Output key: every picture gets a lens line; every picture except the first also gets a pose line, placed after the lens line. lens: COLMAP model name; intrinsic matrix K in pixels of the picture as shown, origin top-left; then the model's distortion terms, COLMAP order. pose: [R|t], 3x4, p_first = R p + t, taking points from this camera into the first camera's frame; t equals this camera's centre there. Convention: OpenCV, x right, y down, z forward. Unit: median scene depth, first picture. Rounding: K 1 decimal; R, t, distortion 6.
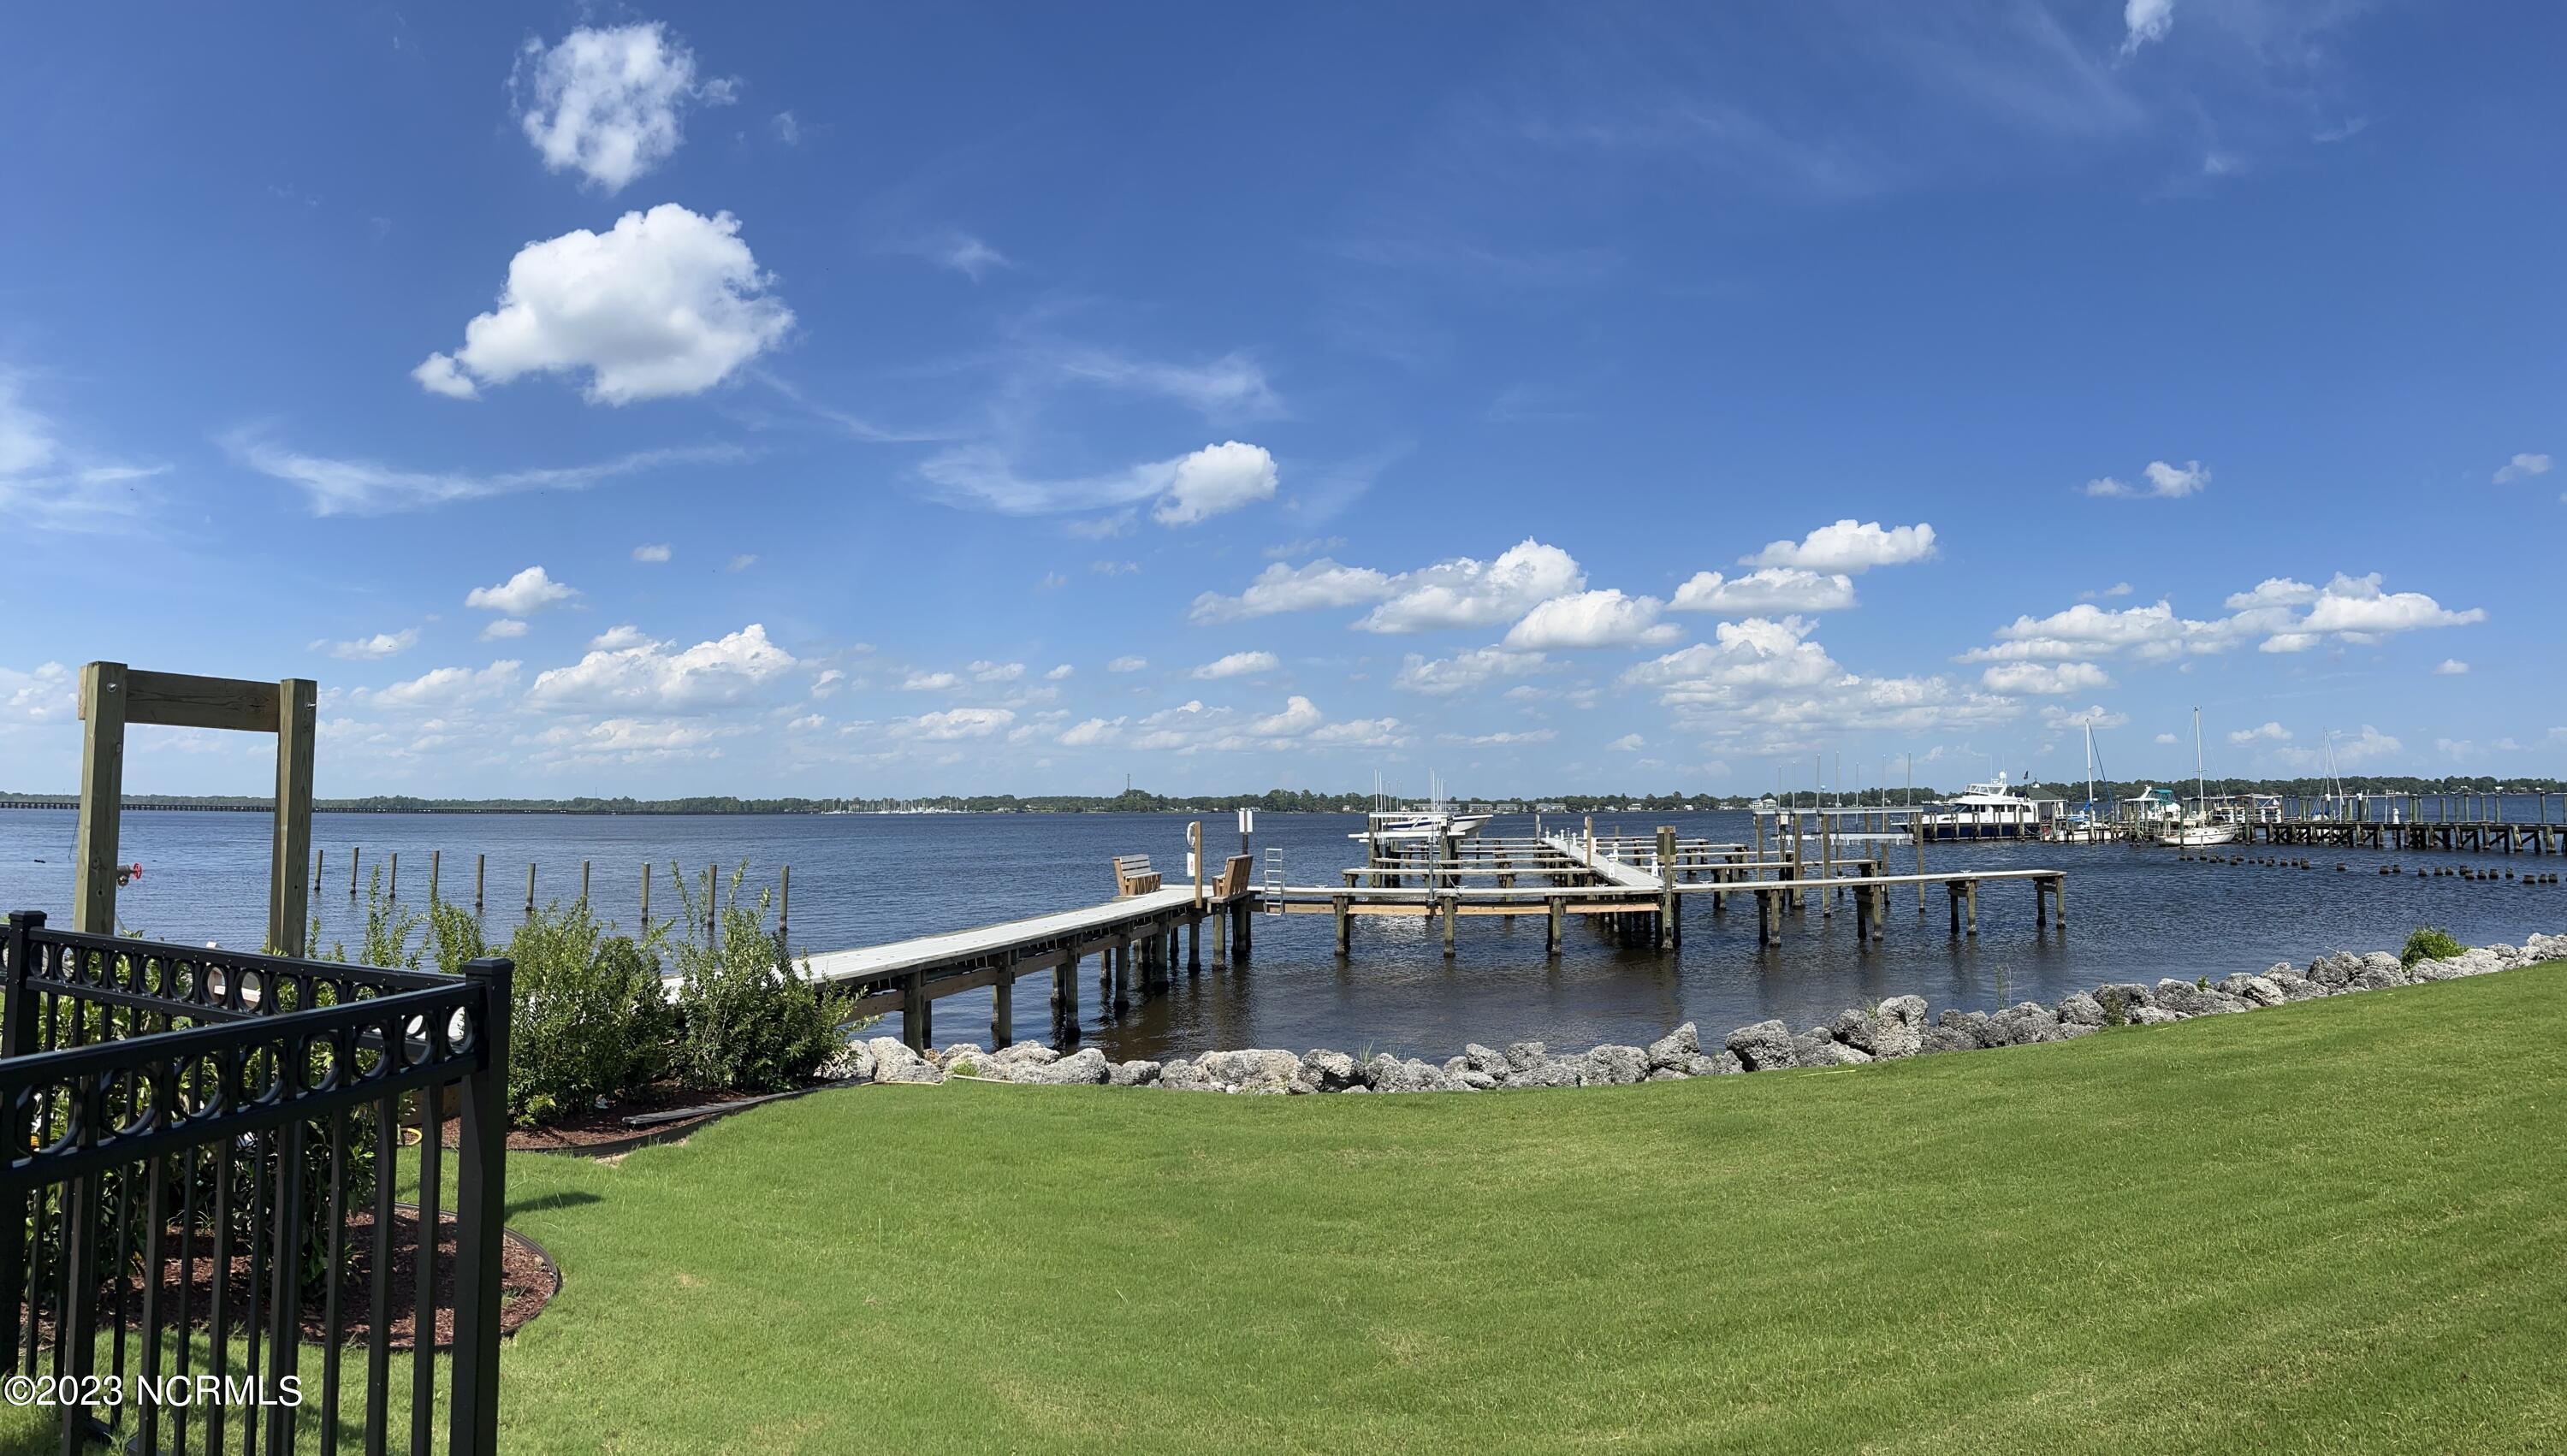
lens RADIAL K [[1858.3, 0, 1283.5], [0, 1858.3, 728.0], [0, 0, 1]] dist [0.004997, -0.000150]
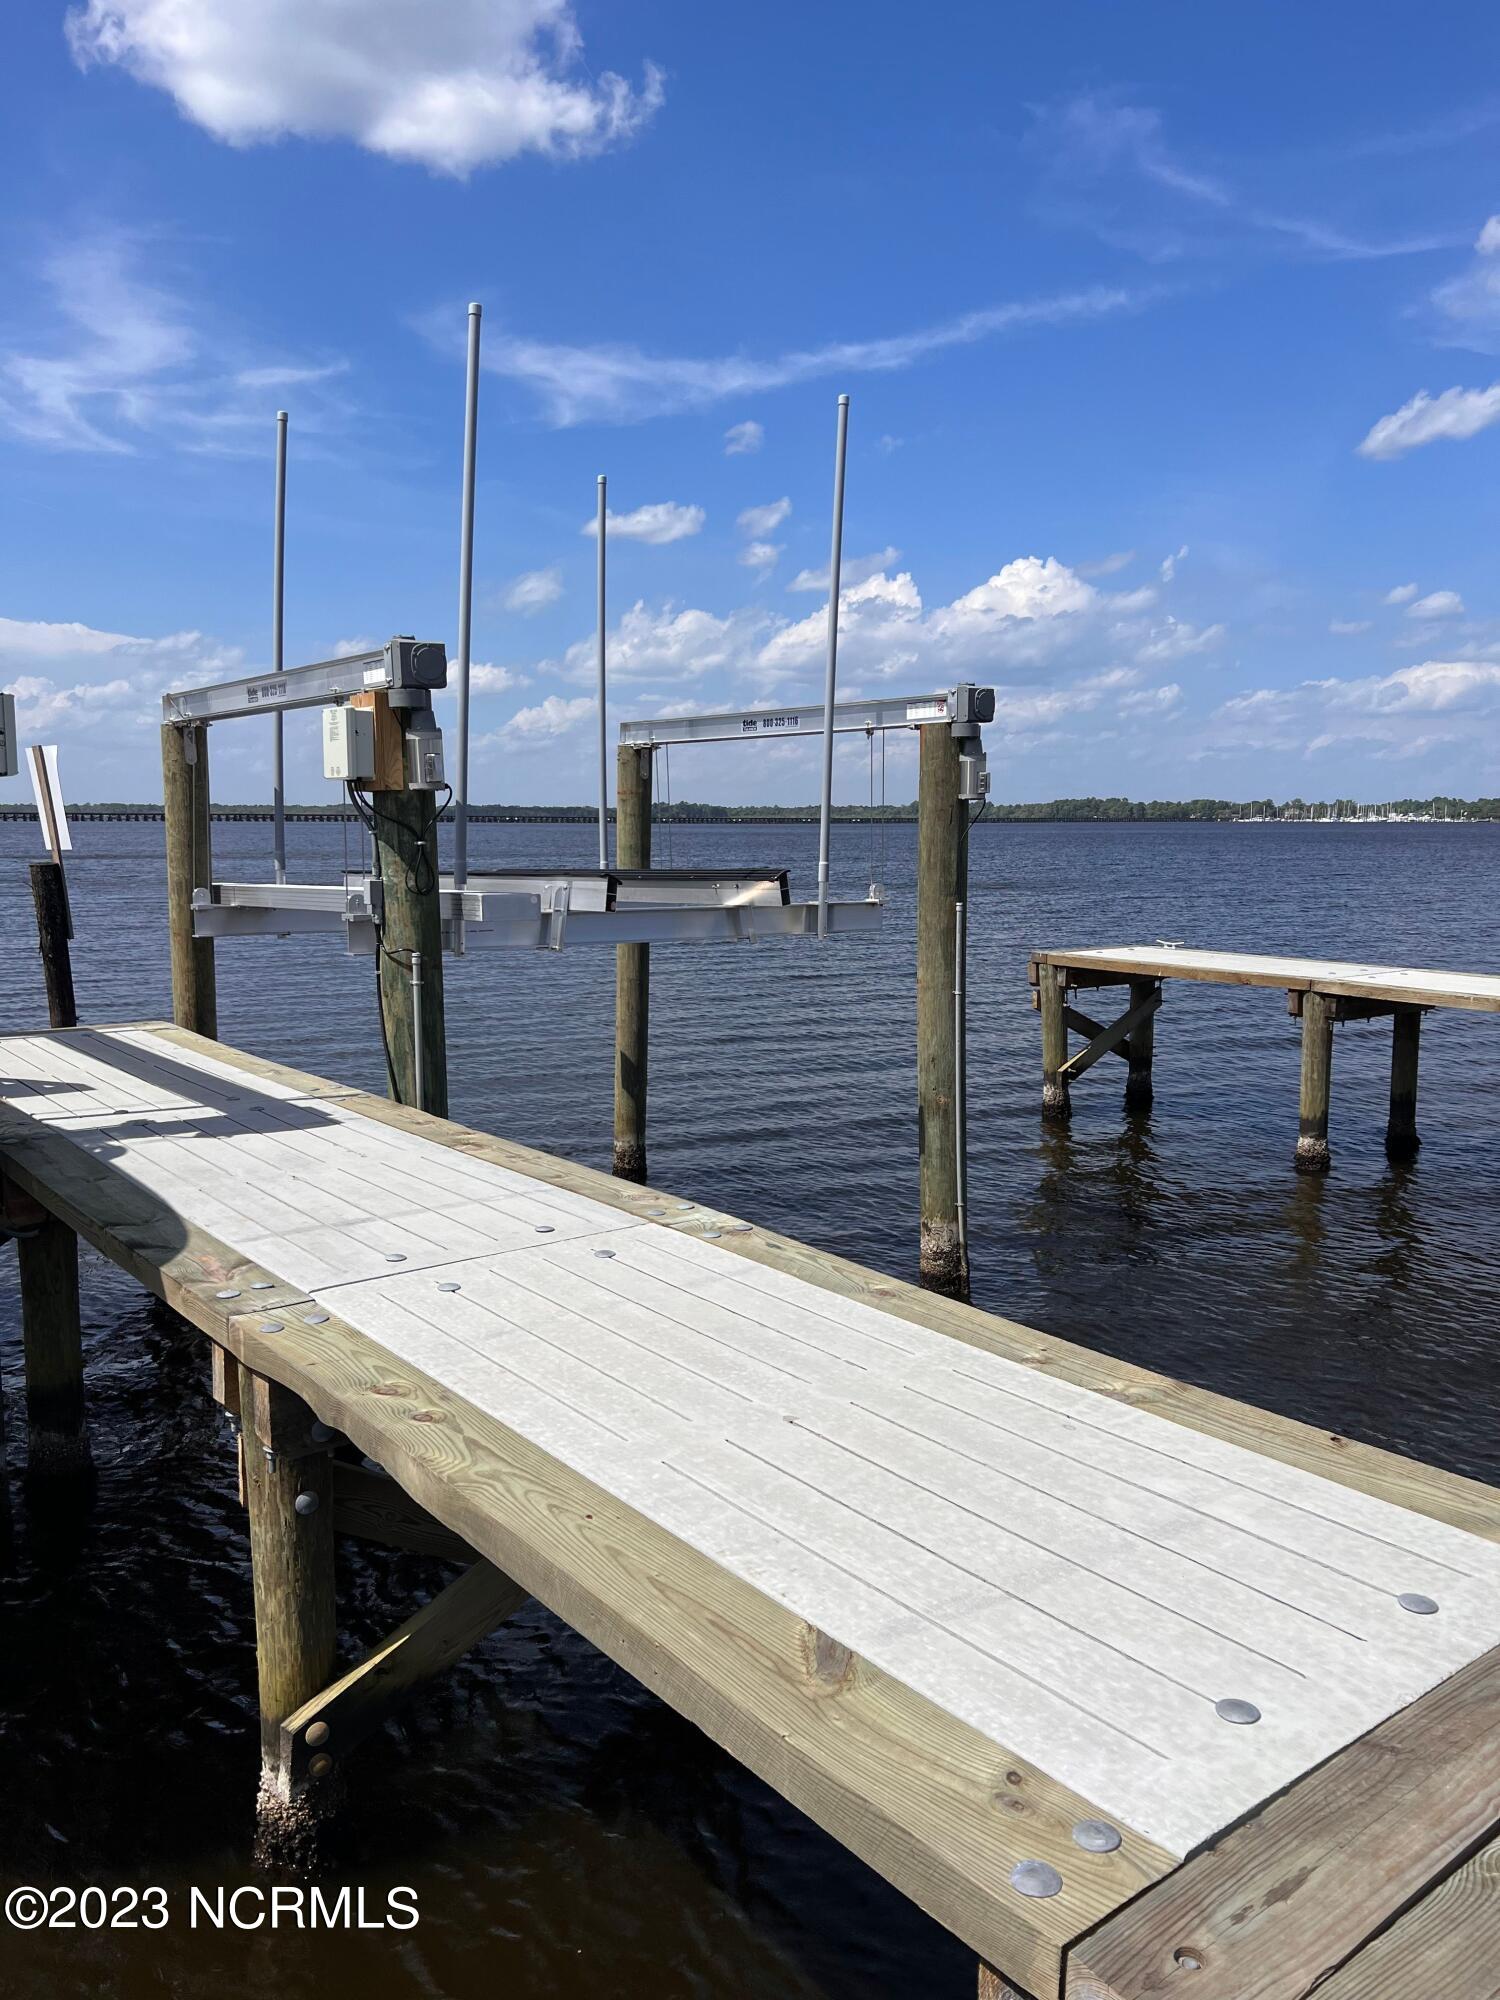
lens RADIAL K [[1508.6, 0, 750.0], [0, 1508.6, 1000.0], [0, 0, 1]] dist [-0.003339, -0.001728]
pose [[0.814364, 0.073986, -0.575619, -0.052385], [0.021326, 0.987356, 0.157080, 0.014991], [0.579962, -0.140196, 0.802489, 0.336035]]
